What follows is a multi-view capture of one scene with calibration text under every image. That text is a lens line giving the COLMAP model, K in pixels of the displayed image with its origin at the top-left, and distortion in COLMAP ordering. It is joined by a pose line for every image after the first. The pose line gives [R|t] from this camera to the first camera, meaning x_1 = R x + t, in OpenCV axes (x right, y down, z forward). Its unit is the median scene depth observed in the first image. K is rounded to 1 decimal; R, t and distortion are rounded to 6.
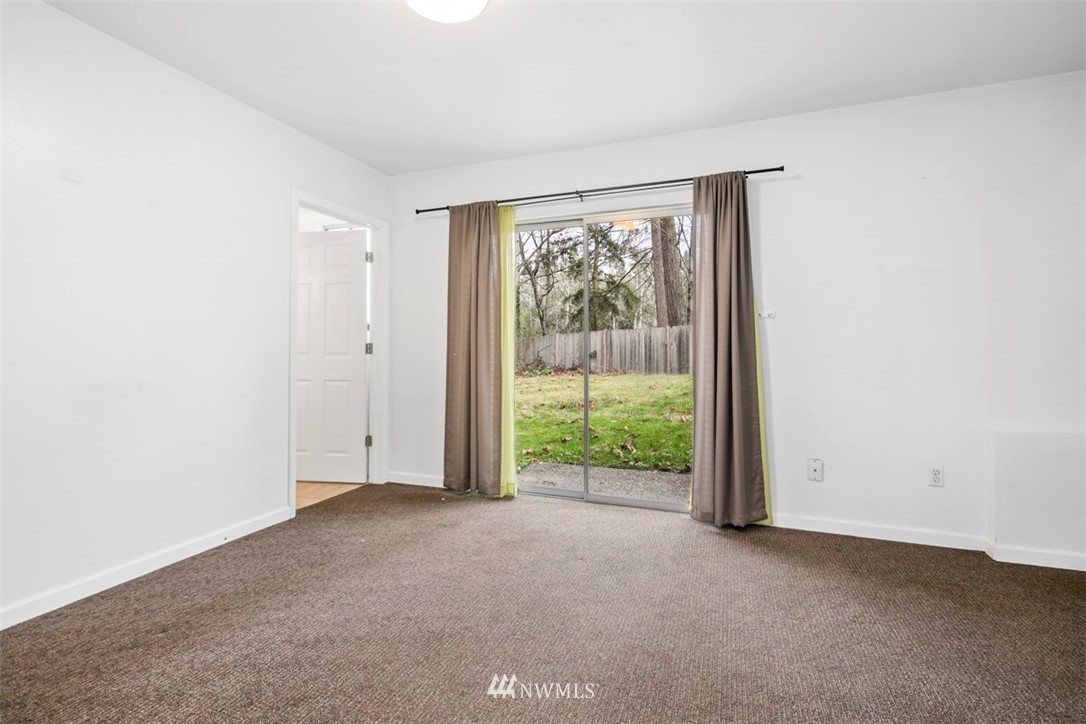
lens RADIAL K [[485.0, 0, 544.7], [0, 485.0, 351.4], [0, 0, 1]] dist [0.001144, -0.000335]
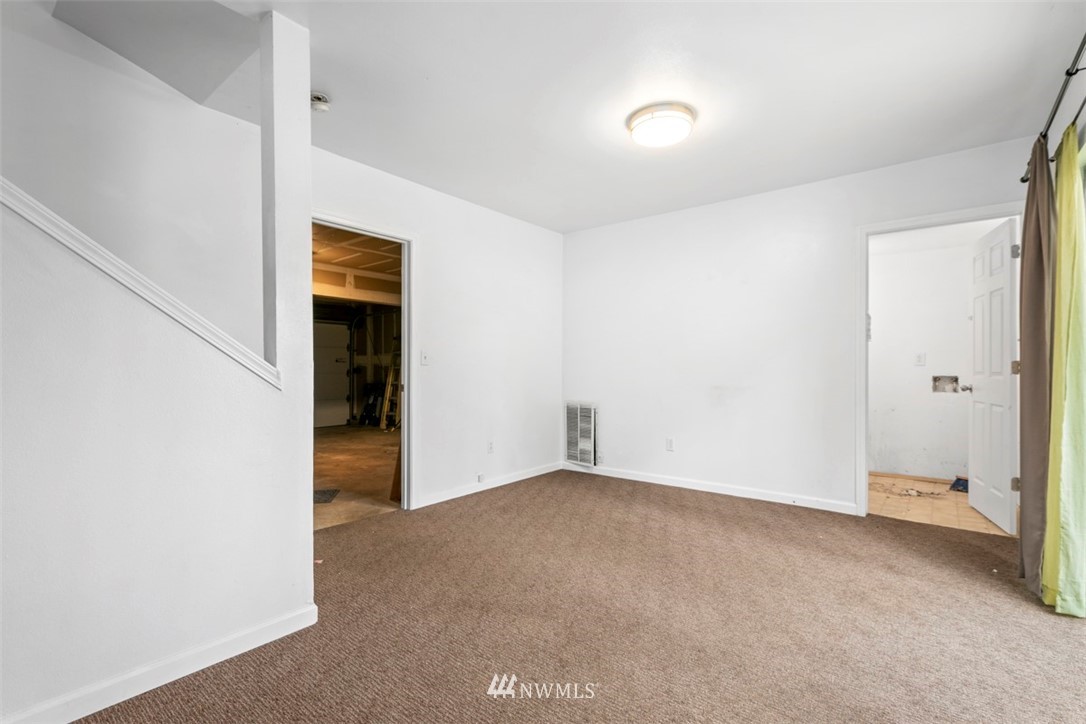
lens RADIAL K [[498.2, 0, 547.1], [0, 498.2, 358.6], [0, 0, 1]] dist [-0.001046, -0.000412]
pose [[-0.301978, -0.015698, -0.953186, 0.735366], [-0.003563, 0.999876, -0.015338, -0.006309], [0.953308, -0.001236, -0.301997, 0.581633]]
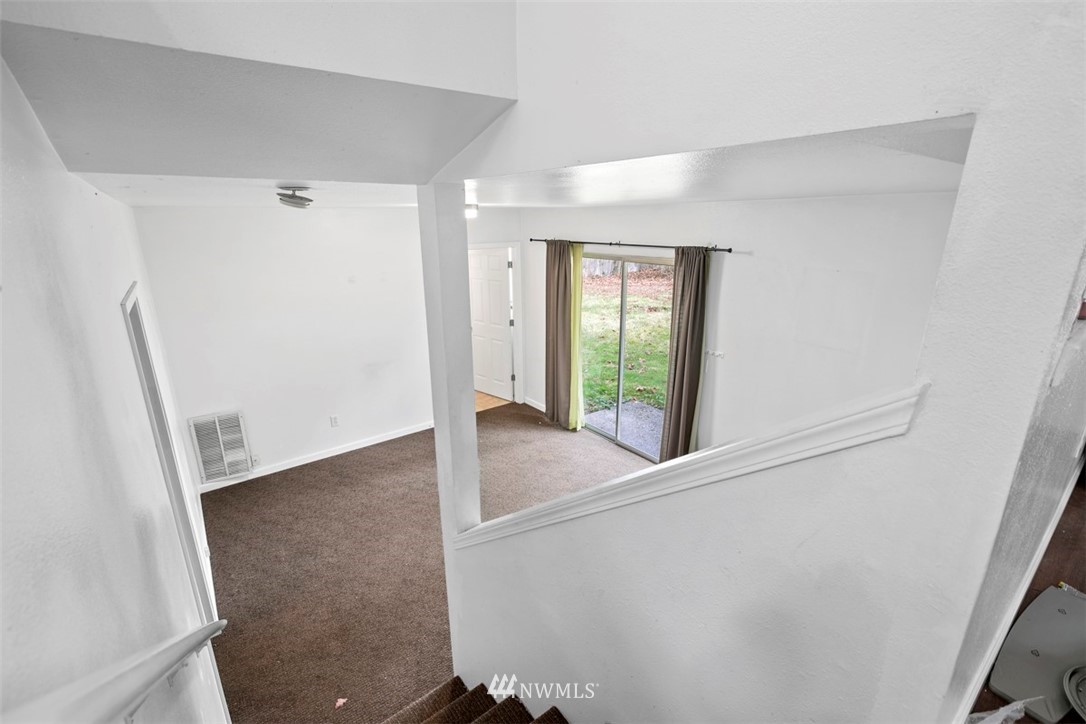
lens RADIAL K [[482.3, 0, 543.0], [0, 482.3, 362.0], [0, 0, 1]] dist [0.001590, 0.000047]
pose [[0.851366, 0.140840, -0.505313, 0.621546], [0.007383, 0.959971, 0.280001, -0.370694], [0.524521, -0.242113, 0.816247, -0.311765]]
